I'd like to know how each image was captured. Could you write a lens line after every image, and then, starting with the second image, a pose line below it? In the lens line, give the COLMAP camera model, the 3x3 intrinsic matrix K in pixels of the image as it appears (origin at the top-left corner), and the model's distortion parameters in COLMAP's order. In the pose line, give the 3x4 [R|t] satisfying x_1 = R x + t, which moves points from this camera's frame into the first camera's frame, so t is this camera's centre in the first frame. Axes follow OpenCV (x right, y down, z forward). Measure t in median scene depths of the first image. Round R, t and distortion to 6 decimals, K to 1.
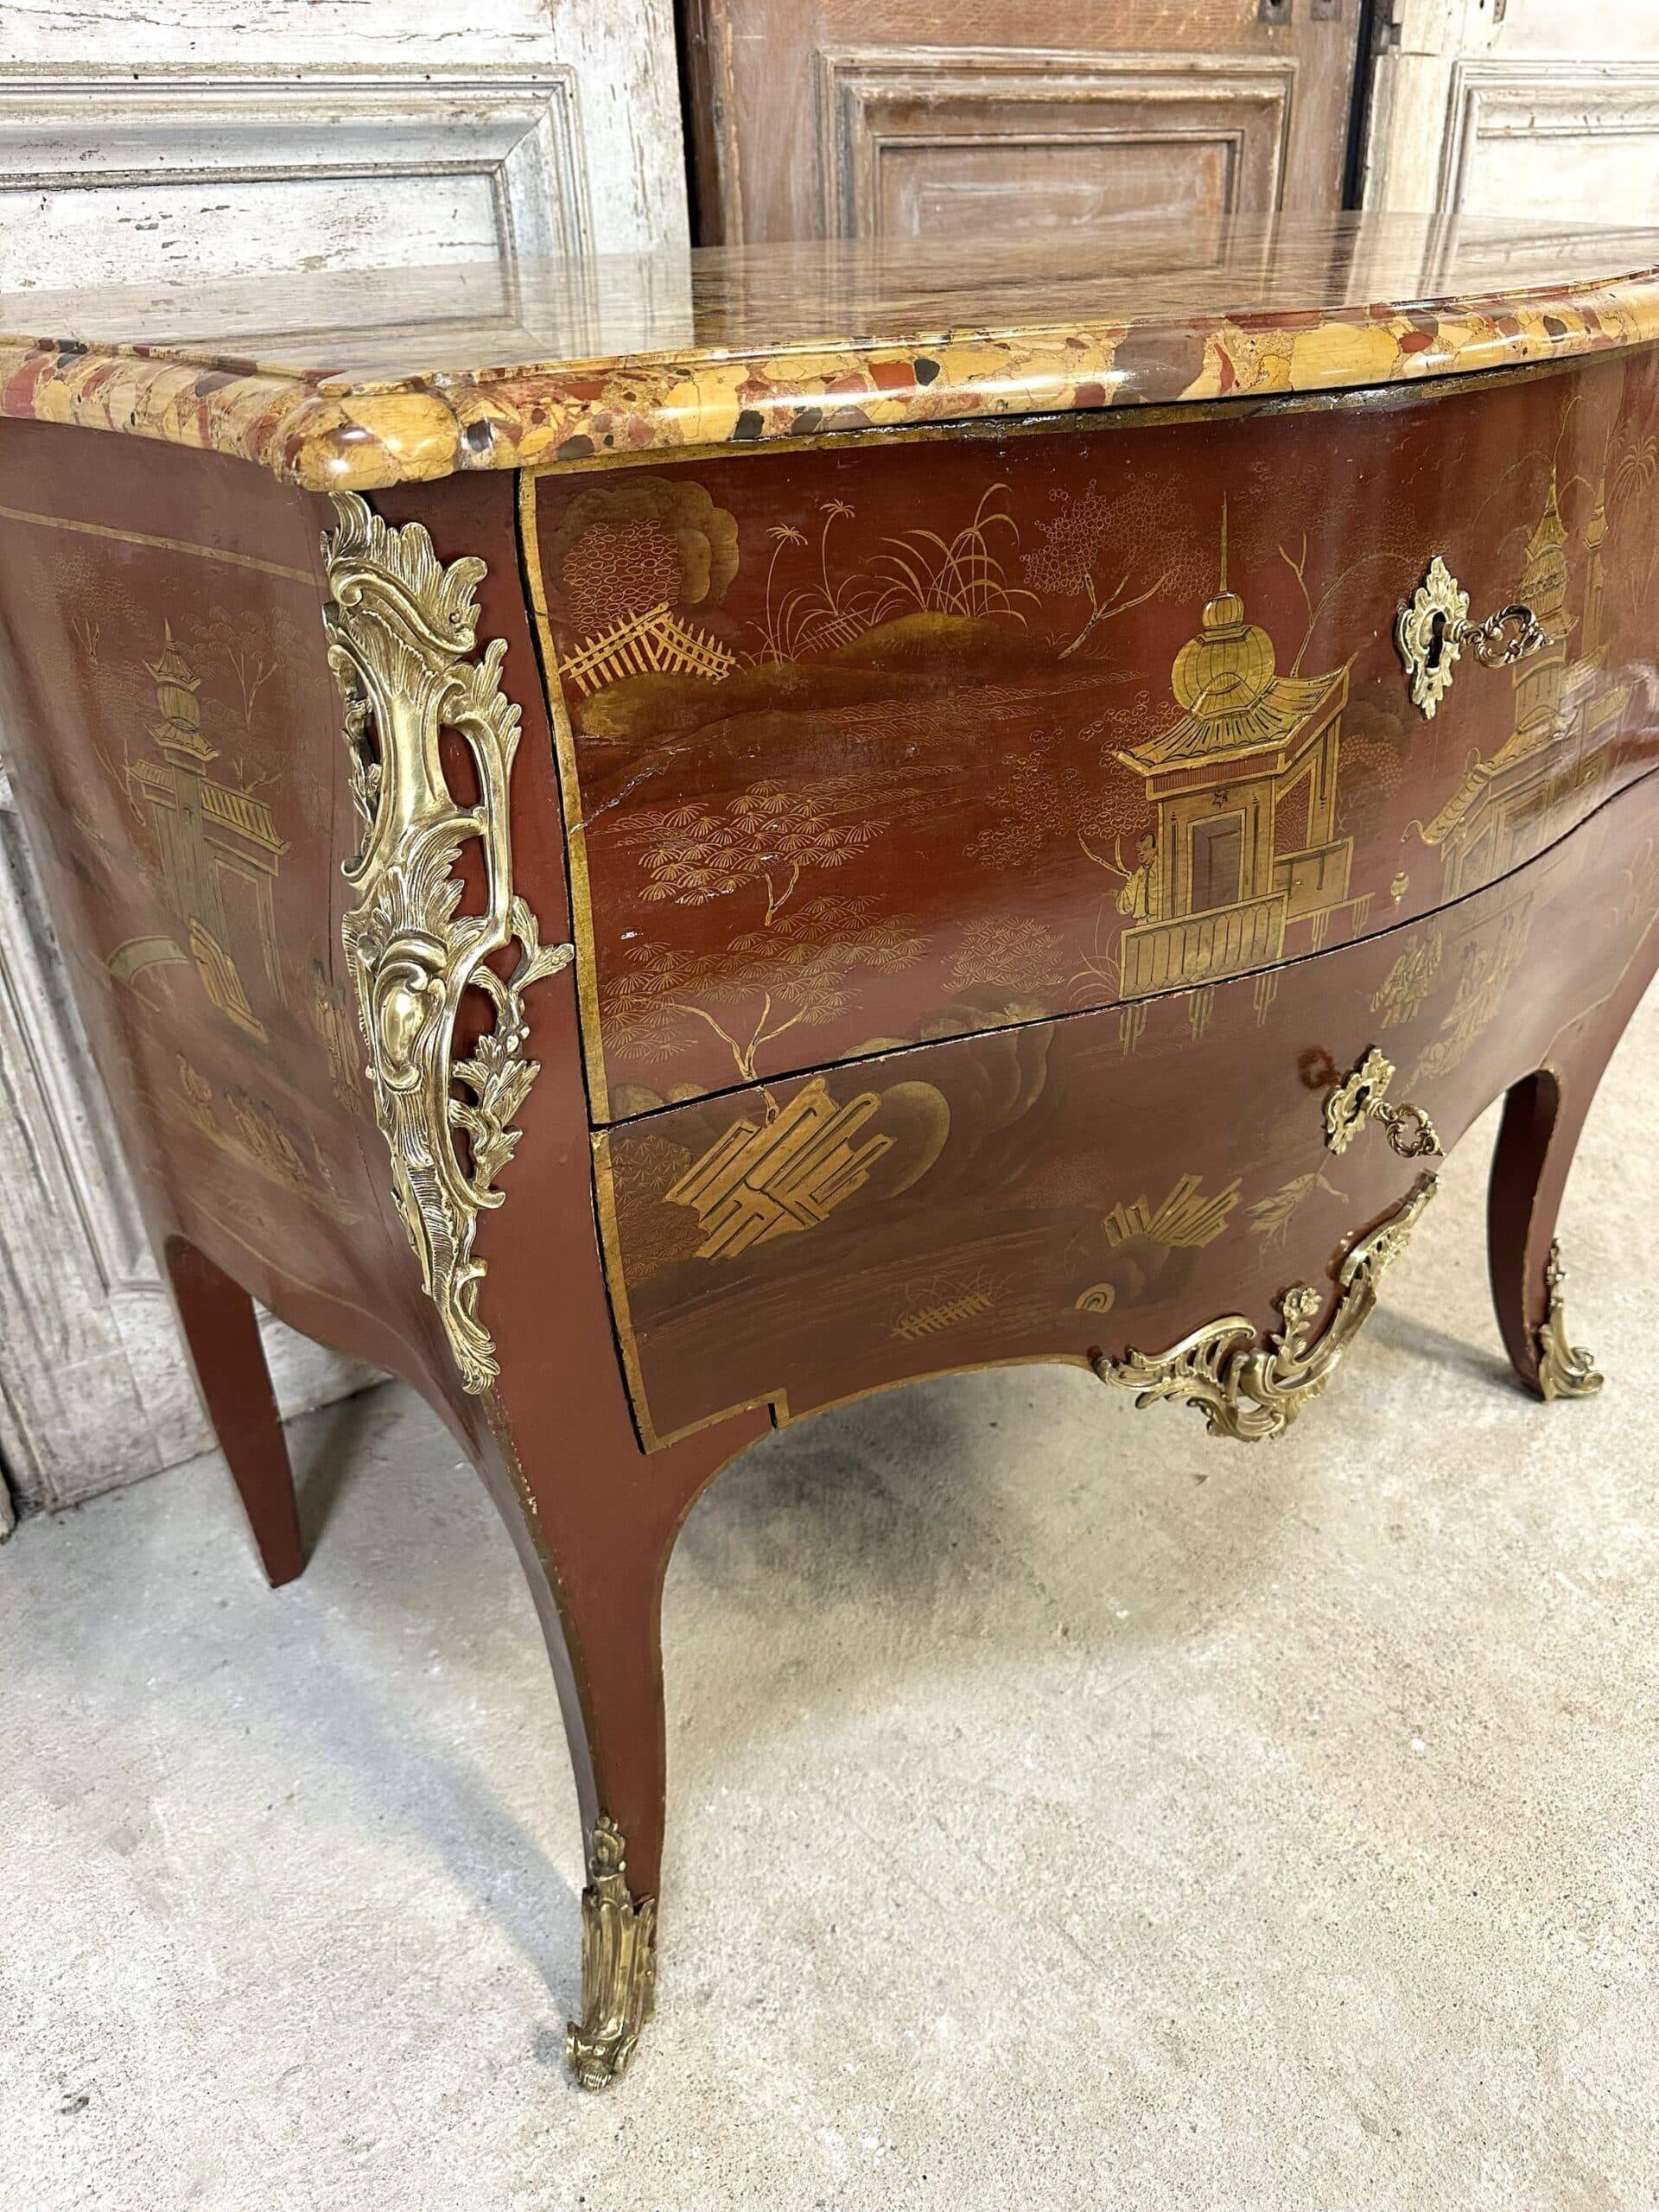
lens RADIAL K [[1582.1, 0, 833.3], [0, 1582.1, 1120.7], [0, 0, 1]] dist [0.018323, -0.041899]
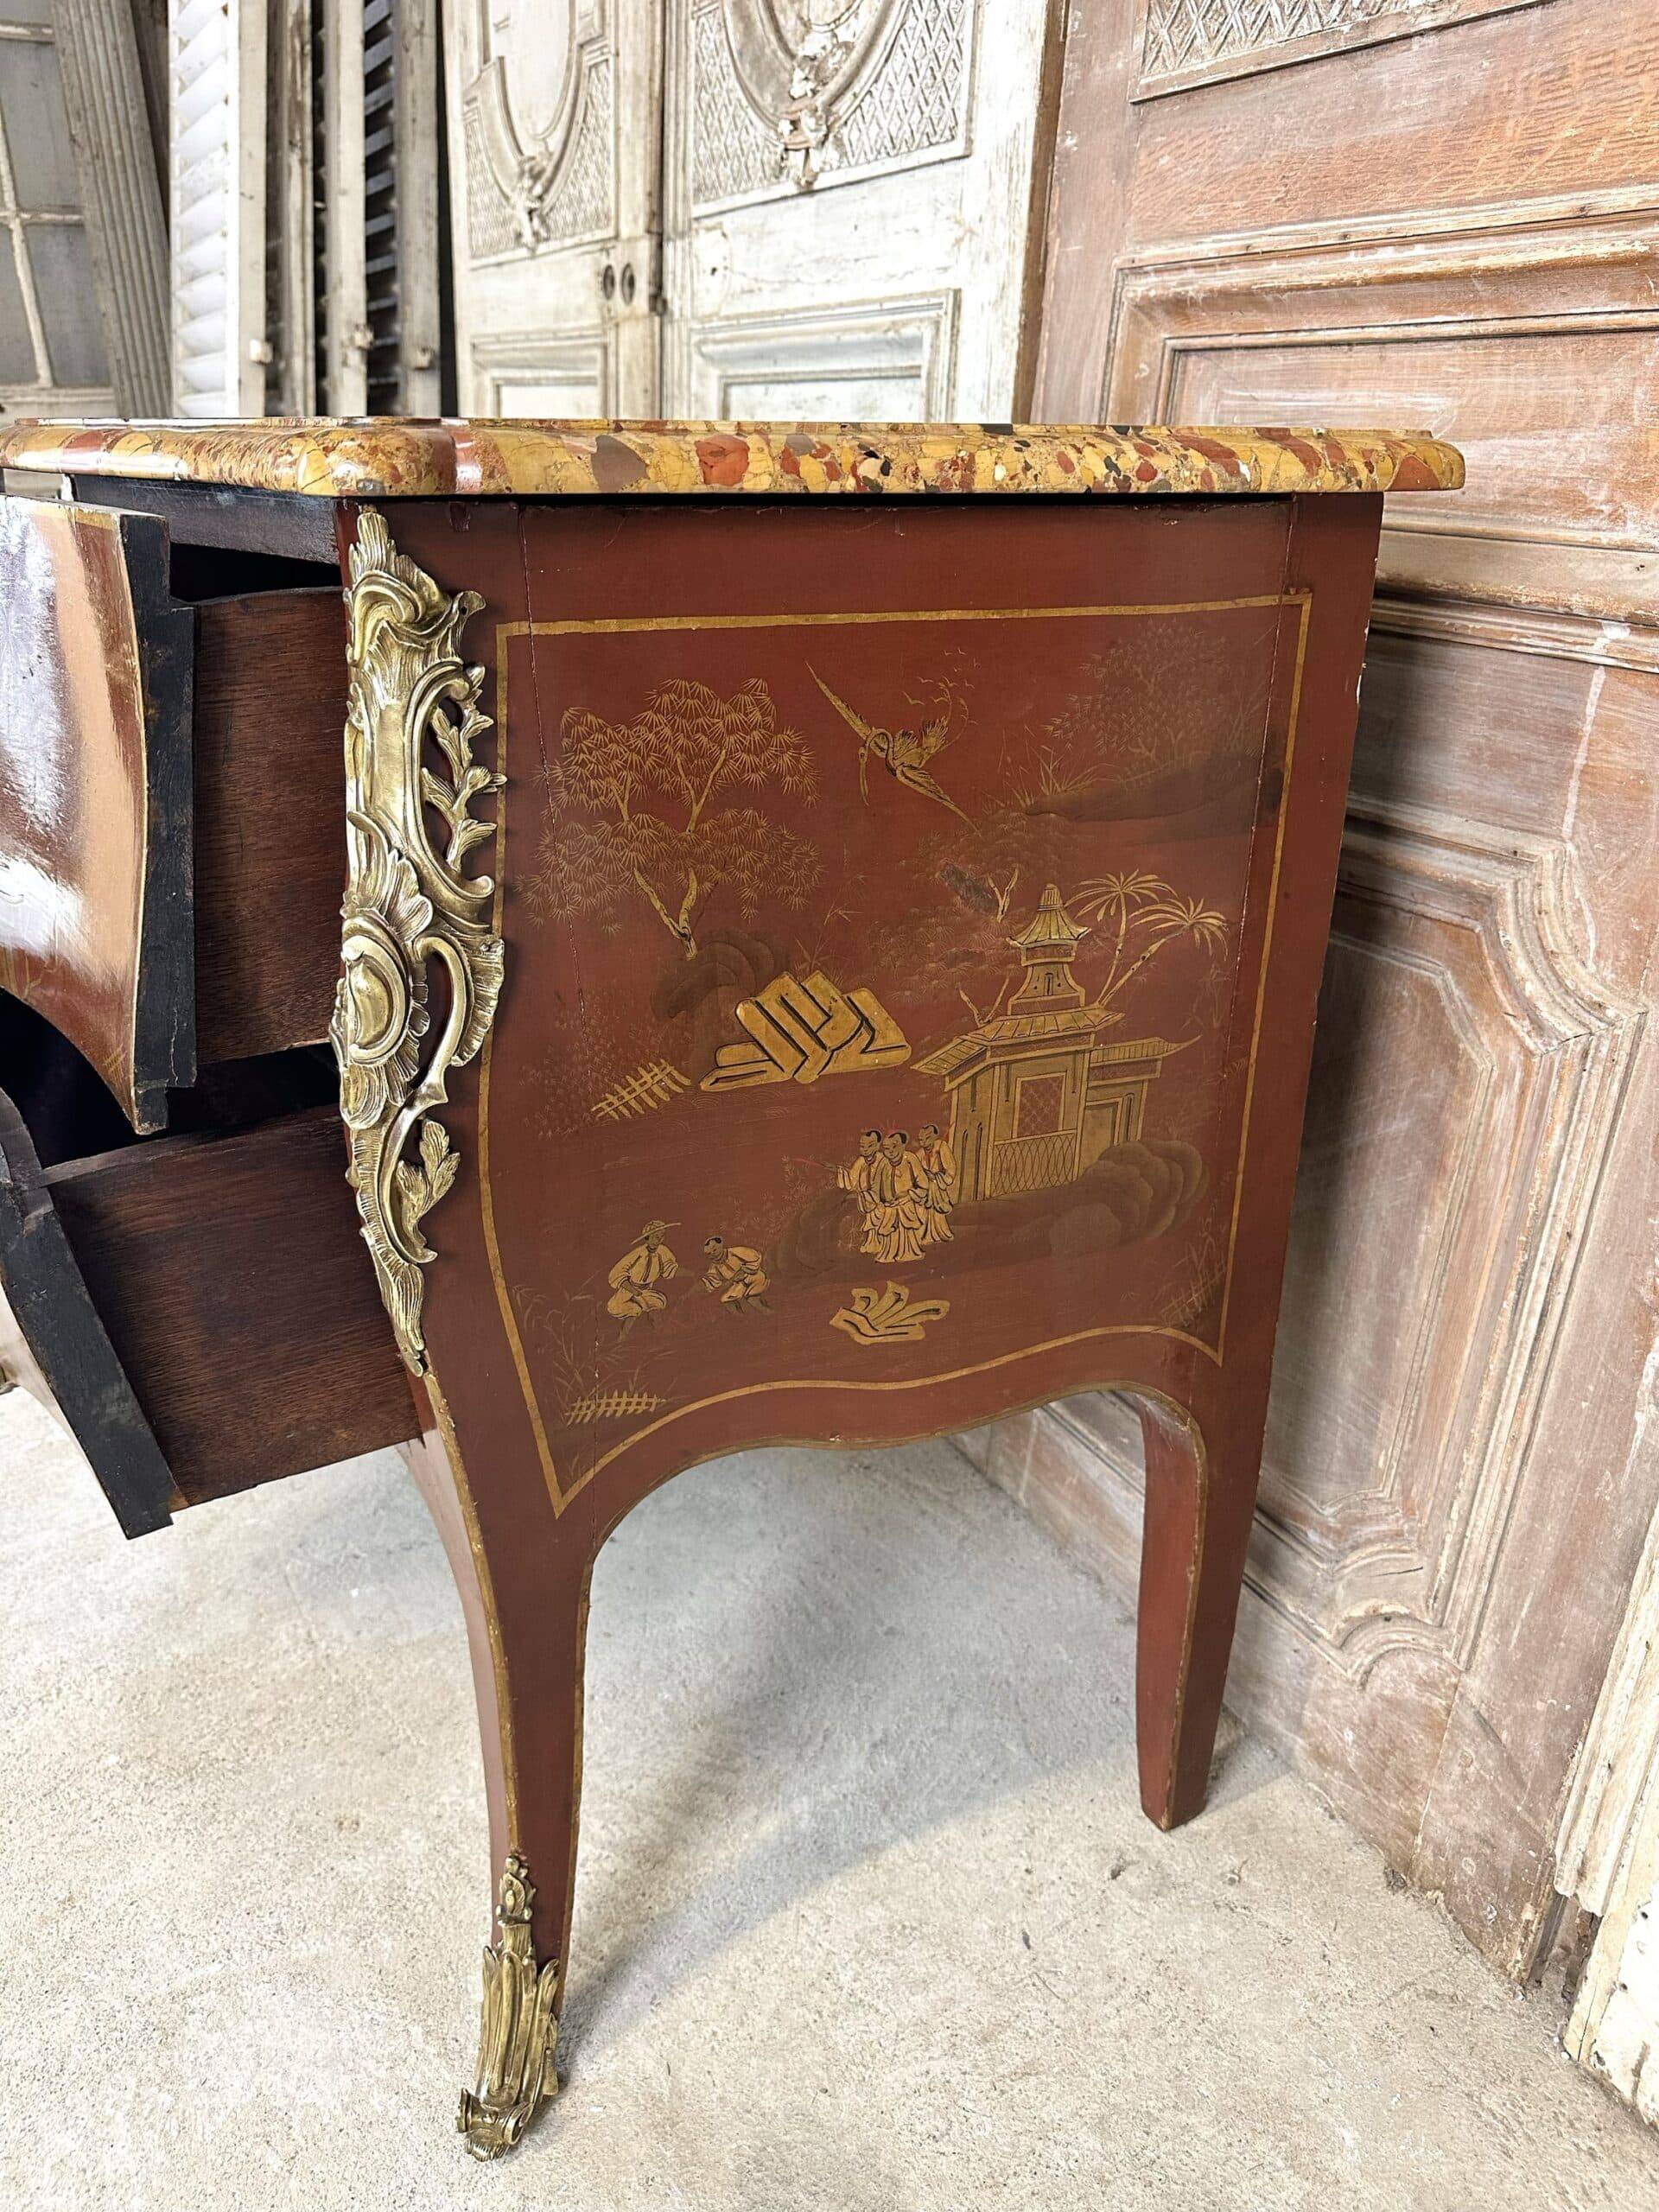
lens RADIAL K [[1582.1, 0, 824.0], [0, 1582.1, 1100.9], [0, 0, 1]] dist [0.018323, -0.041899]
pose [[-0.087136, 0.398004, -0.913236, 1.032774], [-0.537039, 0.753341, 0.379560, -0.541512], [0.839045, 0.523517, 0.148101, 0.943945]]
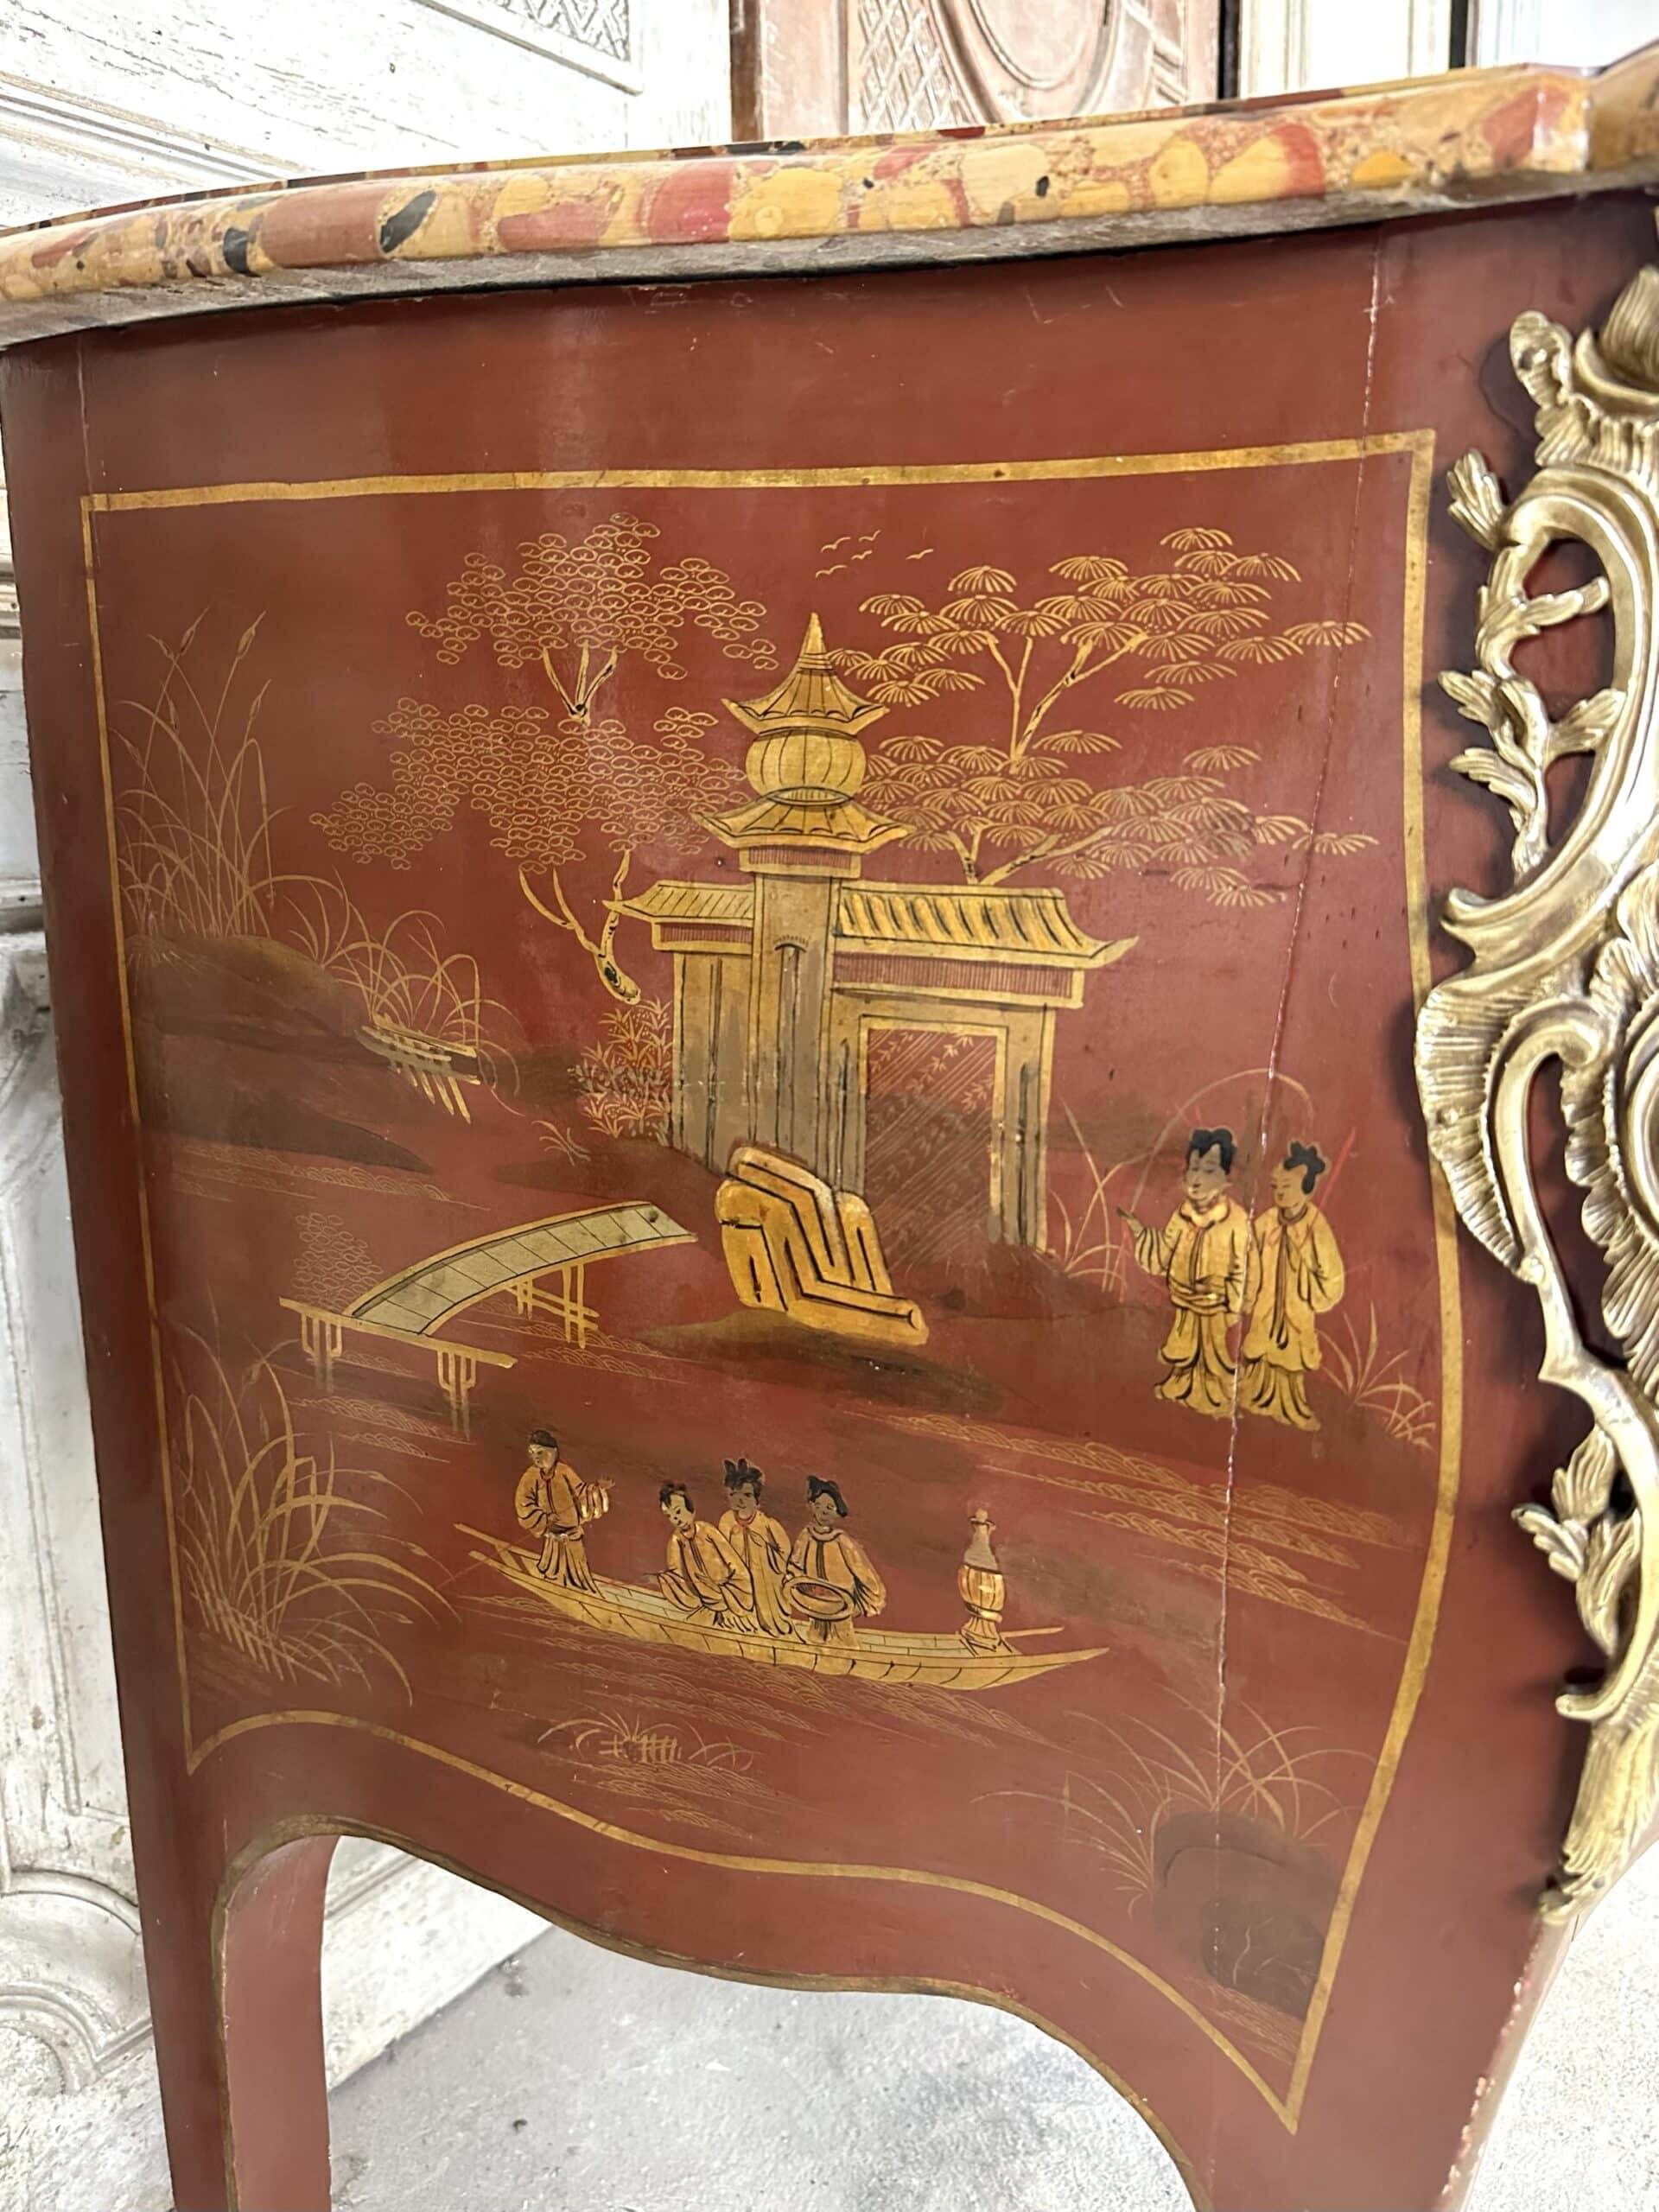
lens RADIAL K [[1582.1, 0, 849.3], [0, 1582.1, 1124.7], [0, 0, 1]] dist [0.018323, -0.041899]
pose [[0.937365, -0.044677, 0.345473, -0.347454], [0.154822, 0.941839, -0.298278, 0.024289], [-0.312053, 0.333082, 0.889763, 0.294601]]
